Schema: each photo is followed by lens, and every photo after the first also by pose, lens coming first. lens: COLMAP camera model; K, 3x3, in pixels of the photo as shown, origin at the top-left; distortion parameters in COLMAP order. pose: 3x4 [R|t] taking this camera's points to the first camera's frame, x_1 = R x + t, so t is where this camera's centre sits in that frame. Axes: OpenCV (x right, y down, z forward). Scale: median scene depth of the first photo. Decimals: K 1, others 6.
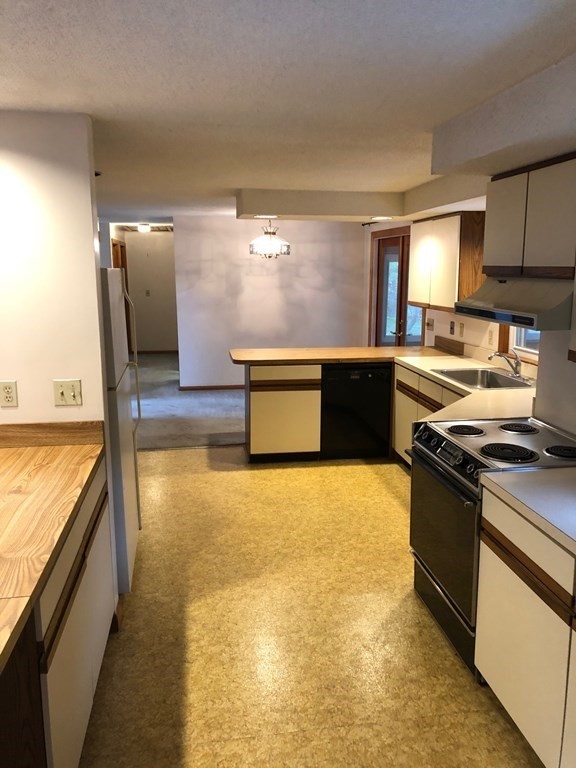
lens RADIAL K [[634.2, 0, 288.2], [0, 634.2, 383.2], [0, 0, 1]] dist [-0.005440, -0.002135]
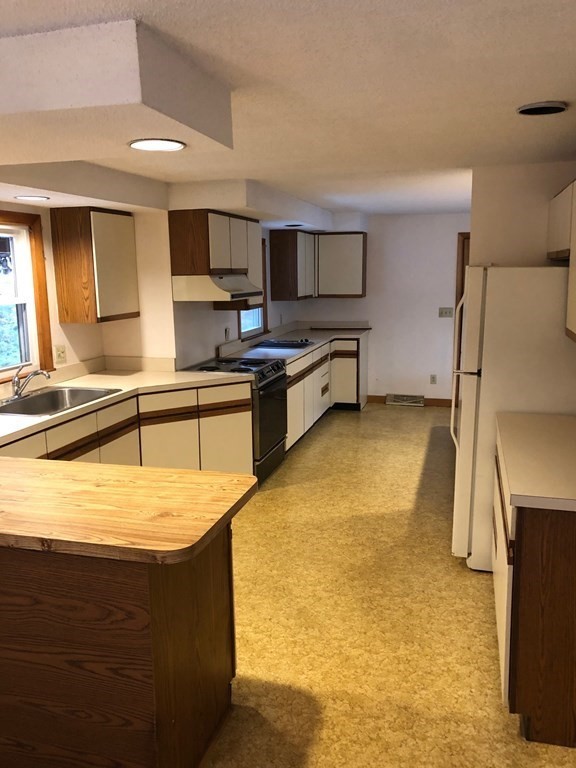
lens RADIAL K [[634.2, 0, 289.2], [0, 634.2, 384.5], [0, 0, 1]] dist [-0.005440, -0.002135]
pose [[-0.913885, -0.053910, 0.402377, -0.381229], [0.096411, 0.933969, 0.344102, -0.340156], [-0.394358, 0.353264, -0.848343, 1.829908]]
